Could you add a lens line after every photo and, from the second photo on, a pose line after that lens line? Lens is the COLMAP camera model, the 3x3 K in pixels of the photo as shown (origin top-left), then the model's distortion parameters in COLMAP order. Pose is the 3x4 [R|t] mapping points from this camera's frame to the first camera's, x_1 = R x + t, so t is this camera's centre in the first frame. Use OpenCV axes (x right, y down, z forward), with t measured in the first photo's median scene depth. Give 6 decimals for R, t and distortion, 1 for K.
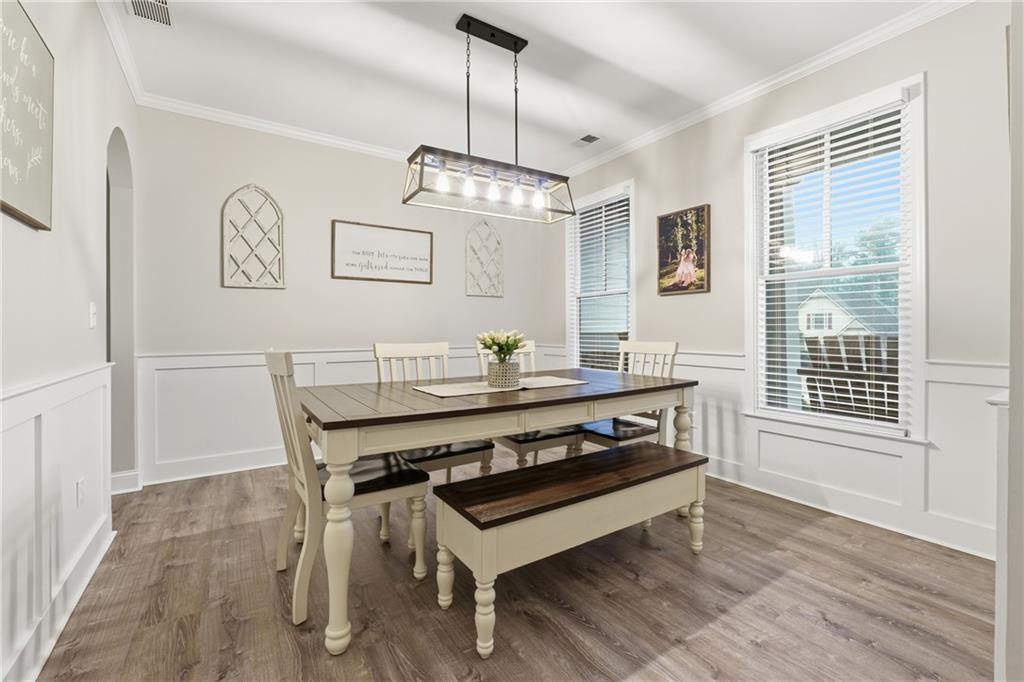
lens RADIAL K [[429.7, 0, 505.7], [0, 429.7, 329.6], [0, 0, 1]] dist [-0.015169, 0.000491]
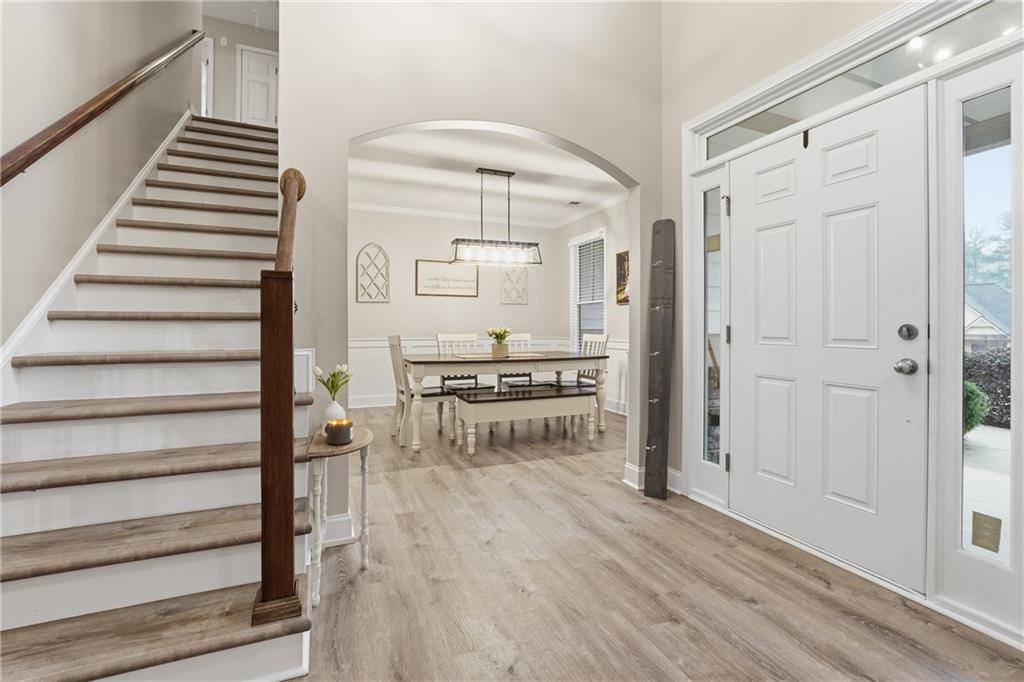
lens RADIAL K [[429.7, 0, 505.7], [0, 429.7, 329.6], [0, 0, 1]] dist [-0.015169, 0.000491]
pose [[0.983522, 0.004674, -0.180726, 0.341525], [-0.003325, 0.999964, 0.007767, -0.002271], [0.180755, -0.007039, 0.983503, -0.825578]]
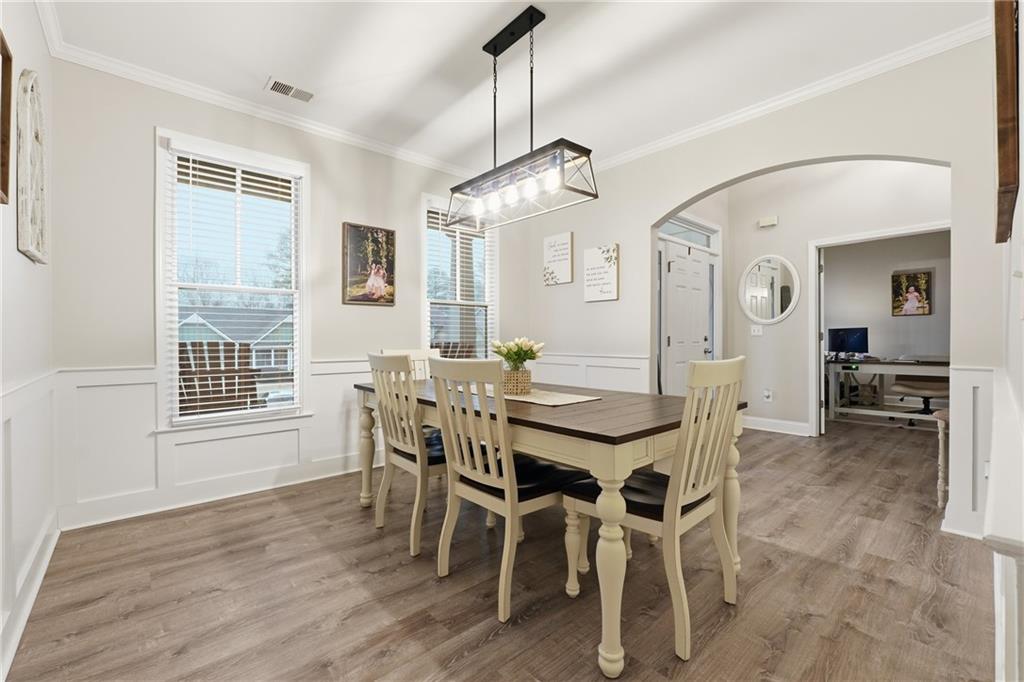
lens RADIAL K [[433.3, 0, 512.0], [0, 433.3, 341.0], [0, 0, 1]] dist [-0.009767, 0.000305]
pose [[-0.140531, -0.006233, 0.990057, -0.941053], [0.001988, 0.999976, 0.006577, 0.000536], [-0.990074, 0.002893, -0.140515, 1.070999]]
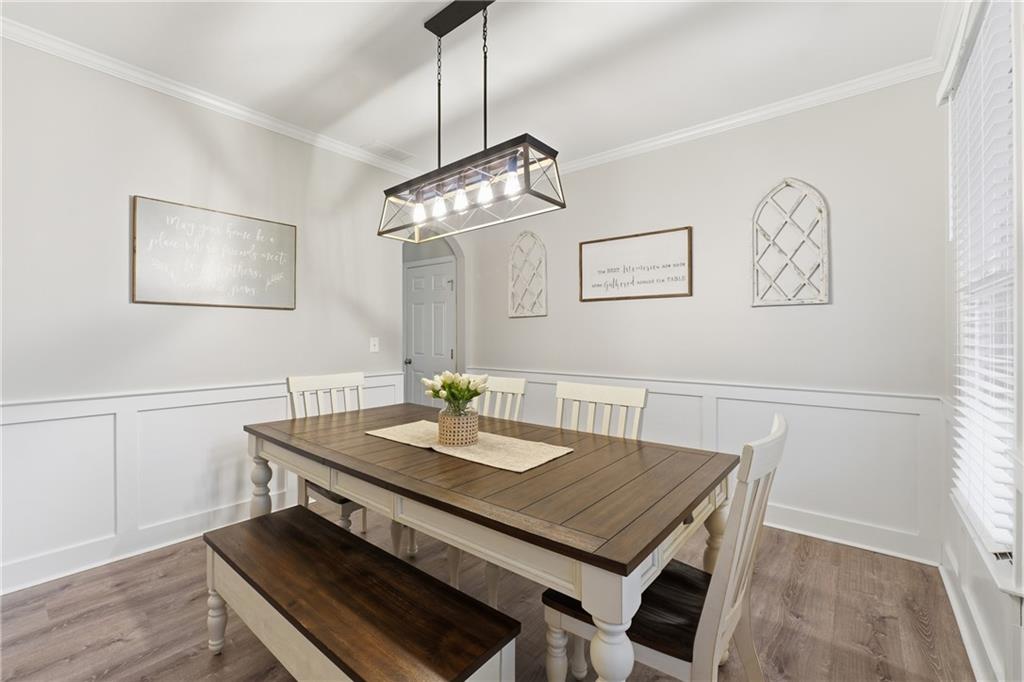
lens RADIAL K [[433.3, 0, 512.0], [0, 433.3, 341.0], [0, 0, 1]] dist [-0.009767, 0.000305]
pose [[0.307547, 0.016213, -0.951395, 0.739181], [-0.001229, 0.999861, 0.016642, -0.066438], [0.951532, -0.003949, 0.307524, 0.787790]]
